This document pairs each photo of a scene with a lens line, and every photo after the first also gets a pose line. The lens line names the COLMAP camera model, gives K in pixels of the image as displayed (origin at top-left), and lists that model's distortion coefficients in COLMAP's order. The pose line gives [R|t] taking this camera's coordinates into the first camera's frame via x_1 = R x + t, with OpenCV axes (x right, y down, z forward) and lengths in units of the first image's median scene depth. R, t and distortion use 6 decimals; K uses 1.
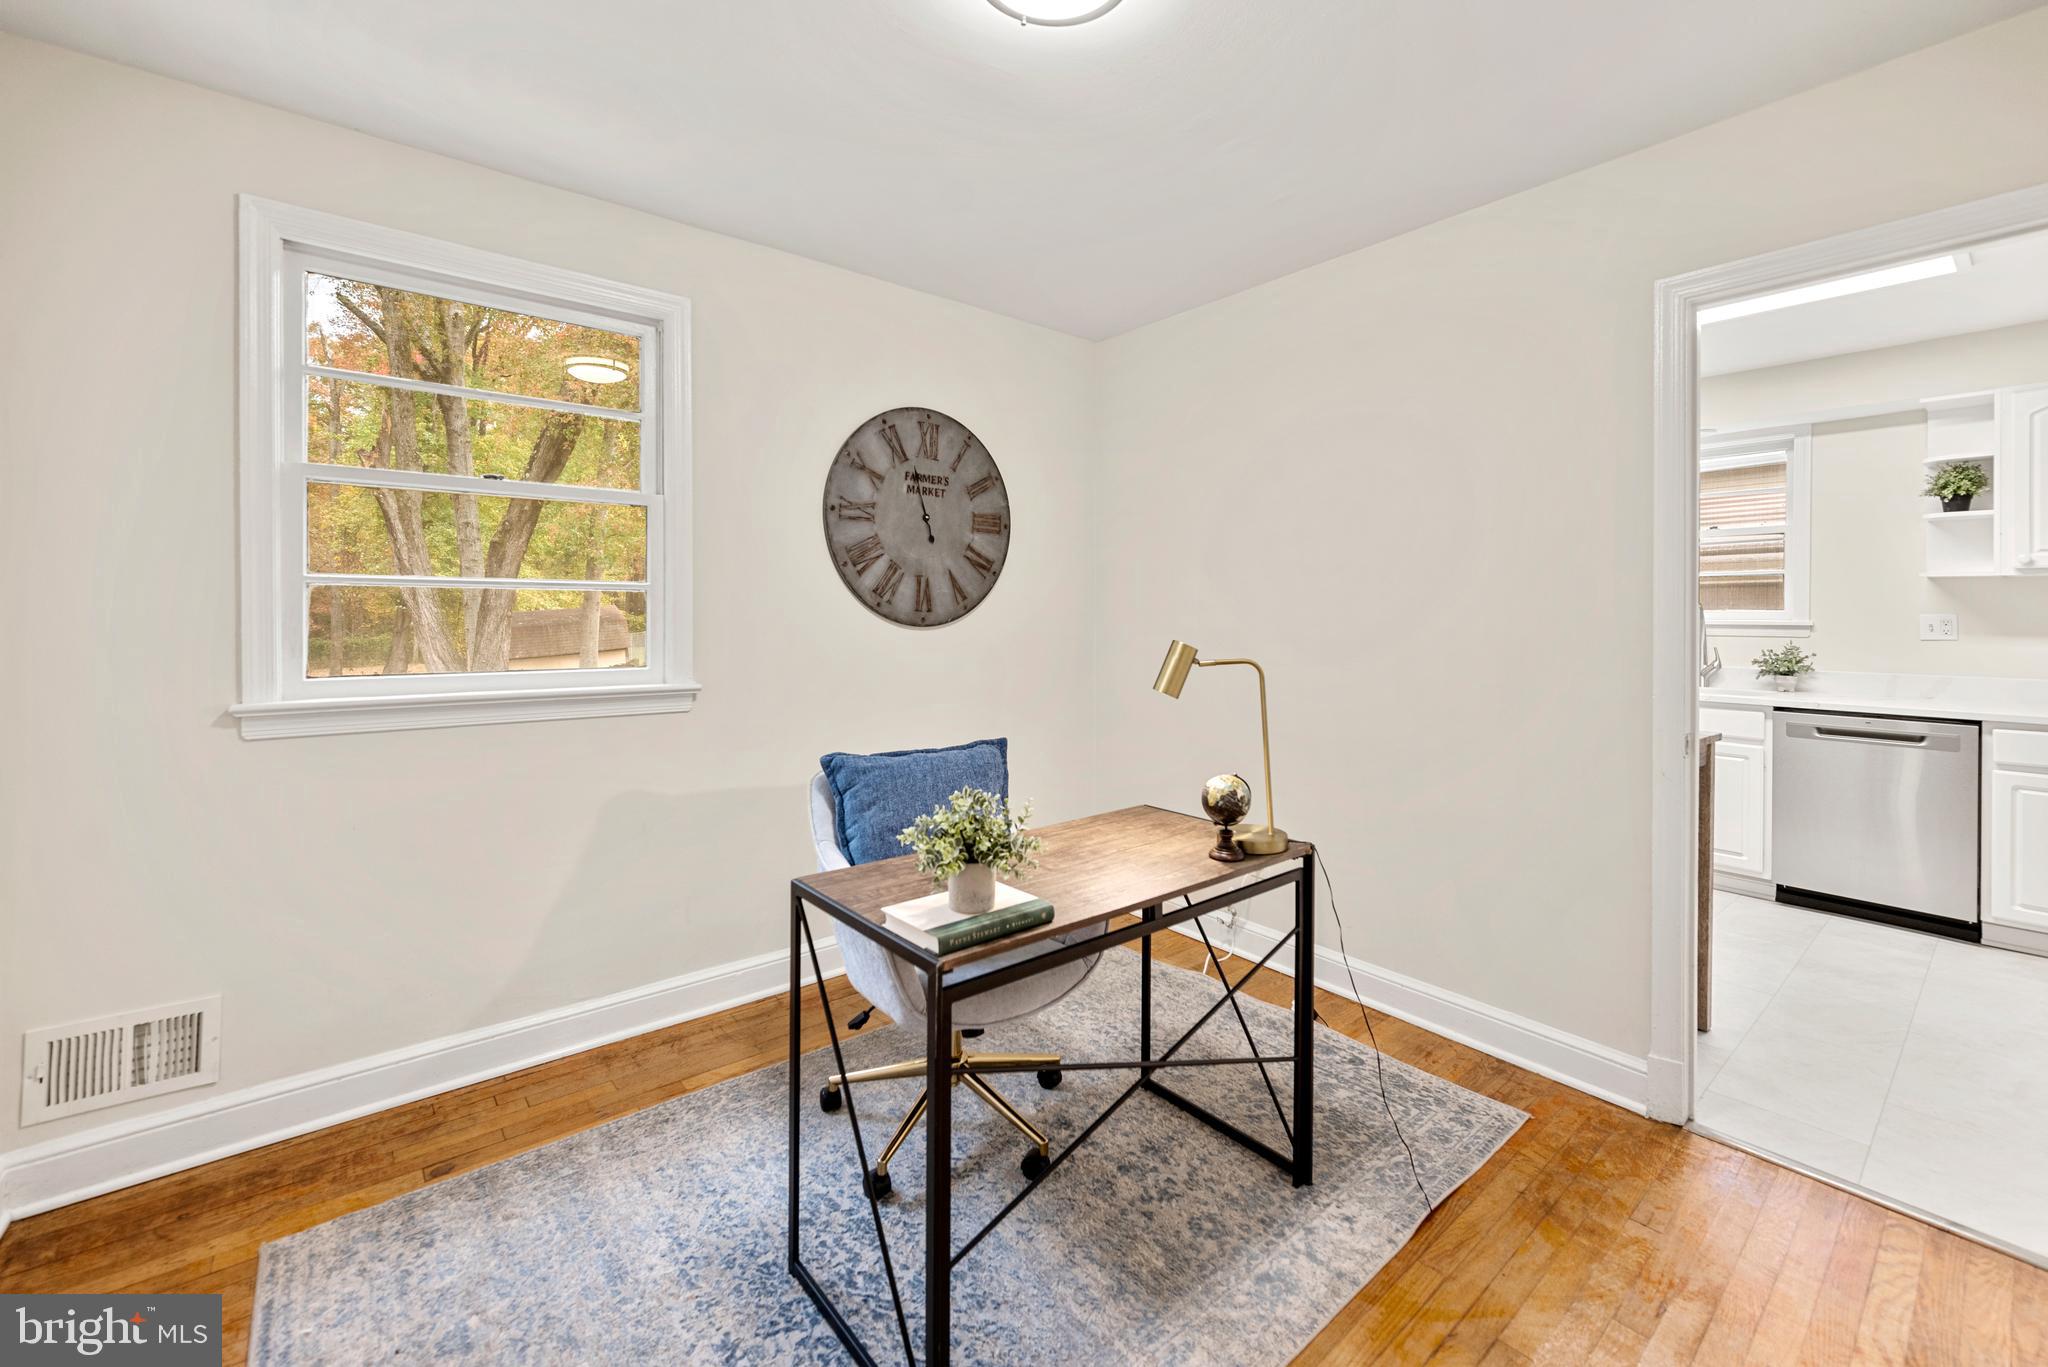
lens RADIAL K [[855.6, 0, 1027.7], [0, 855.6, 614.3], [0, 0, 1]] dist [0.006728, -0.000017]
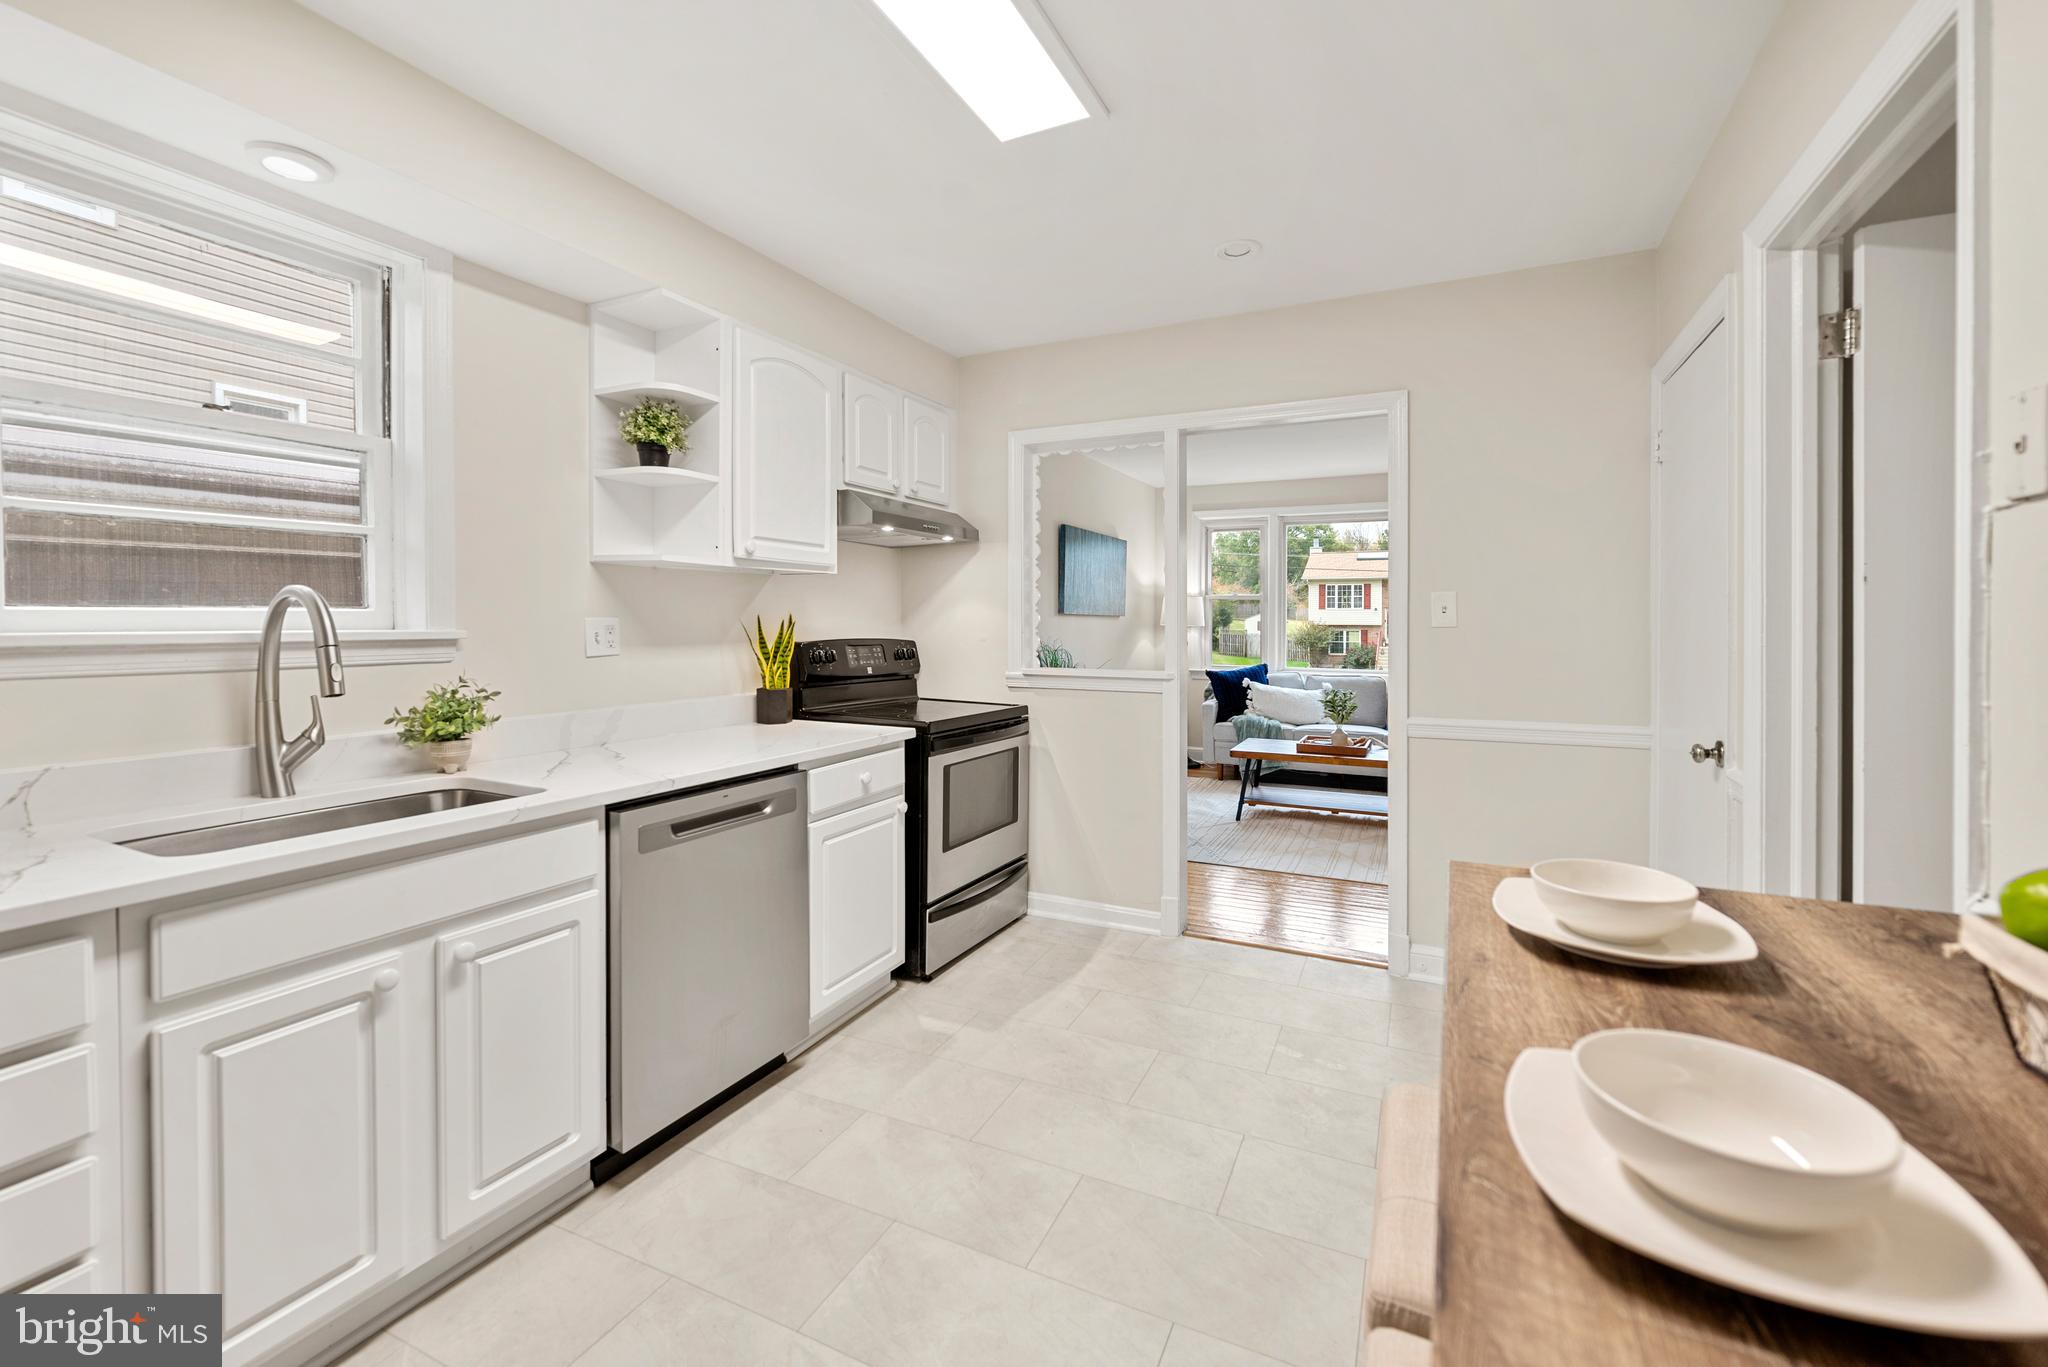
lens RADIAL K [[838.8, 0, 1025.8], [0, 838.8, 631.5], [0, 0, 1]] dist [0.000857, -0.000171]
pose [[-0.419527, -0.014268, 0.907631, 0.377687], [-0.000791, 0.999882, 0.015352, 0.000234], [-0.907742, 0.005723, -0.419489, 1.135804]]
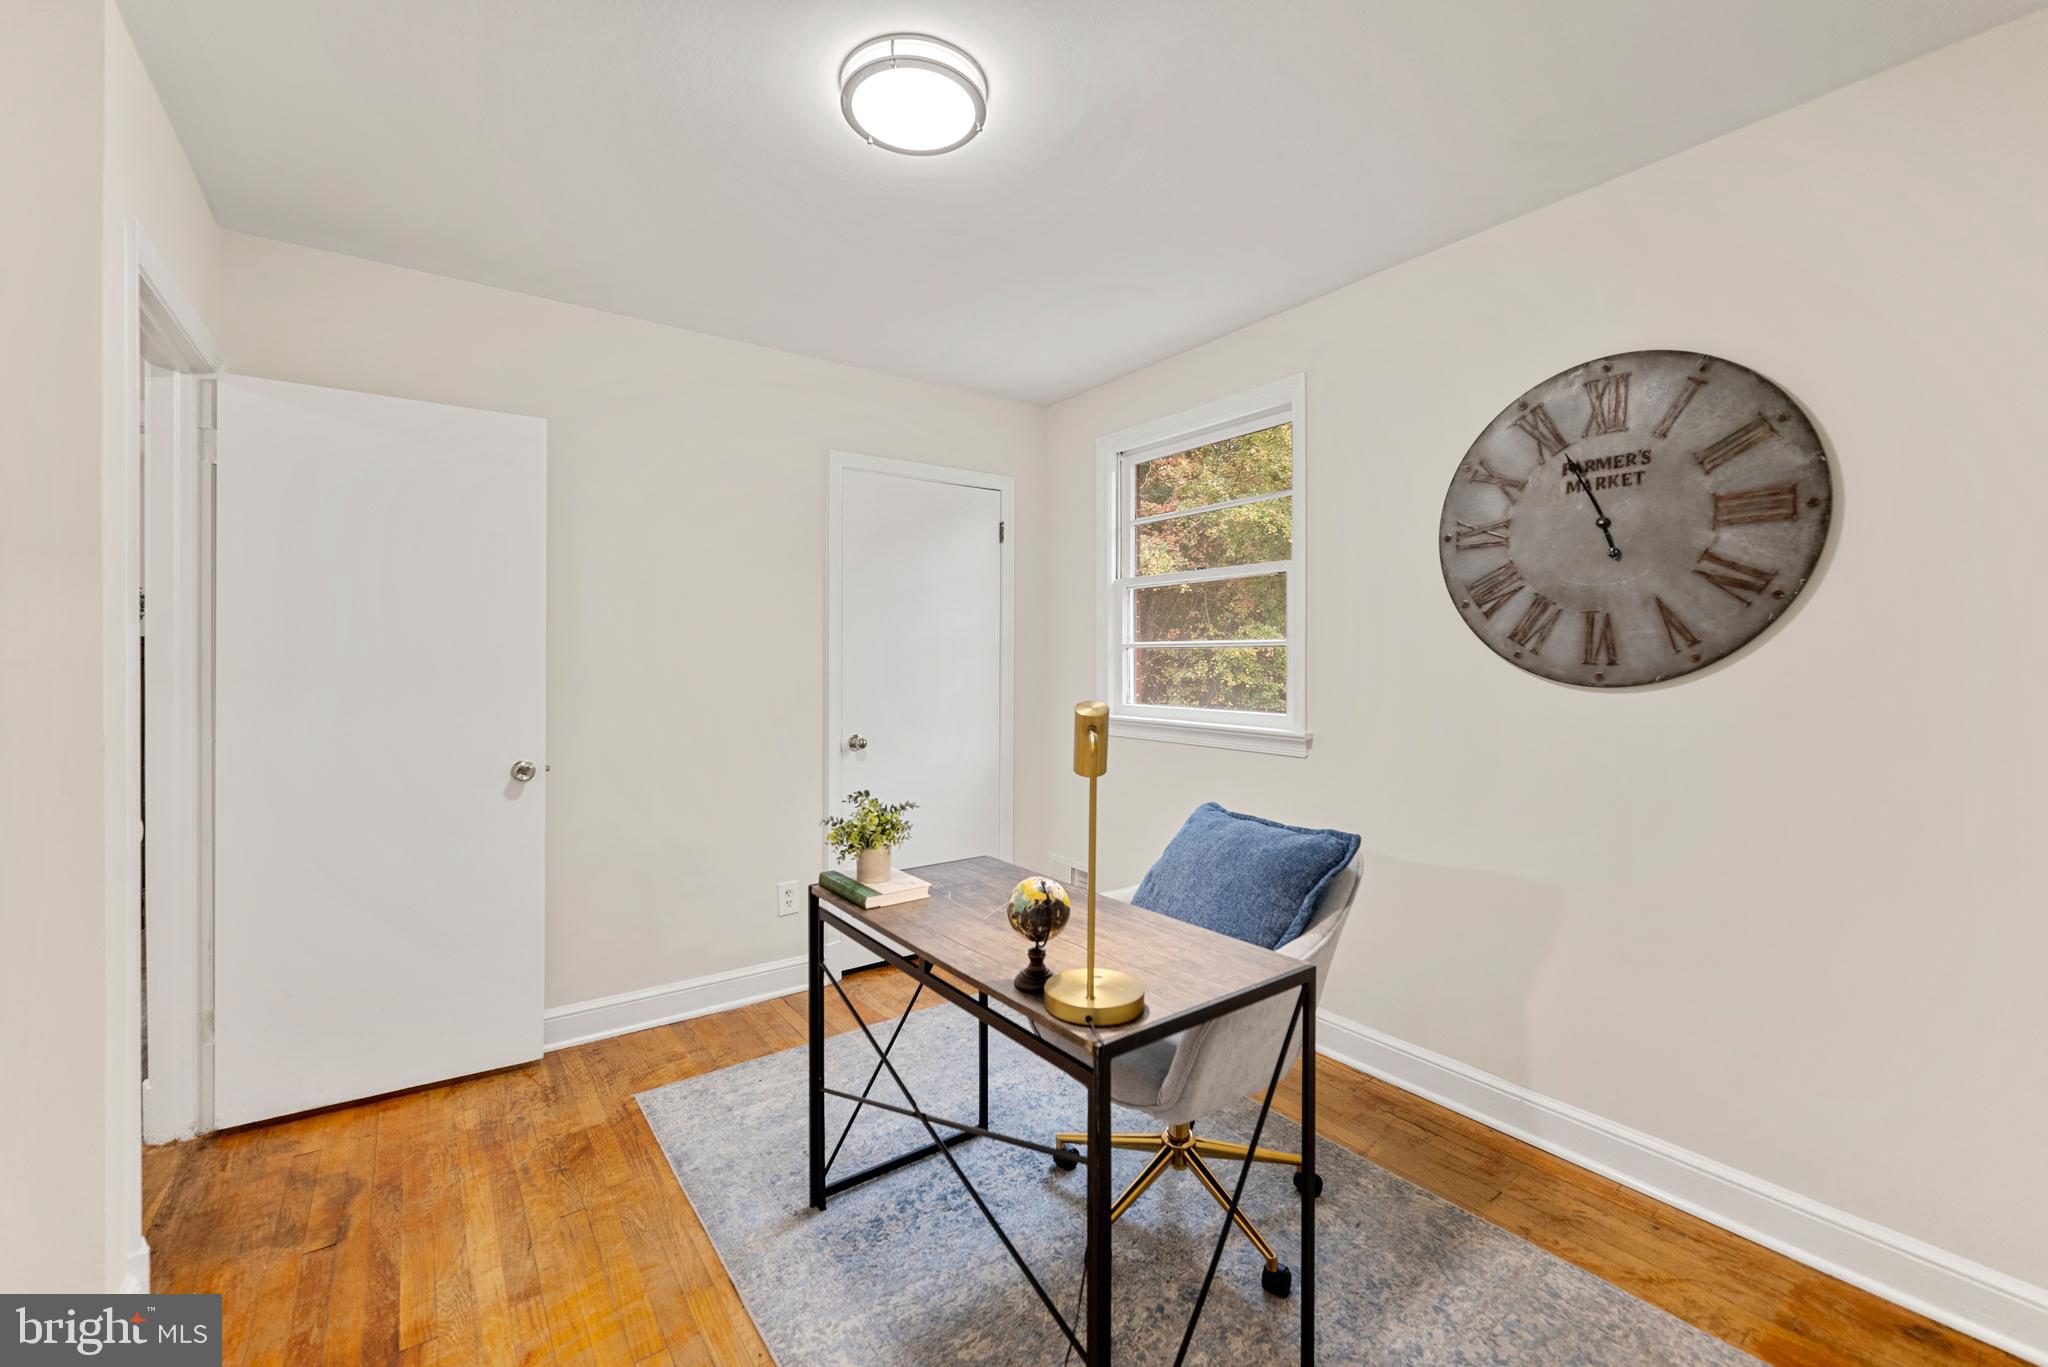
lens RADIAL K [[832.9, 0, 1027.6], [0, 832.9, 659.7], [0, 0, 1]] dist [0.032453, 0.000019]
pose [[-0.042797, -0.003610, -0.999077, 0.532843], [-0.001537, 0.999993, -0.003548, -0.003903], [0.999083, 0.001384, -0.042802, 0.560322]]
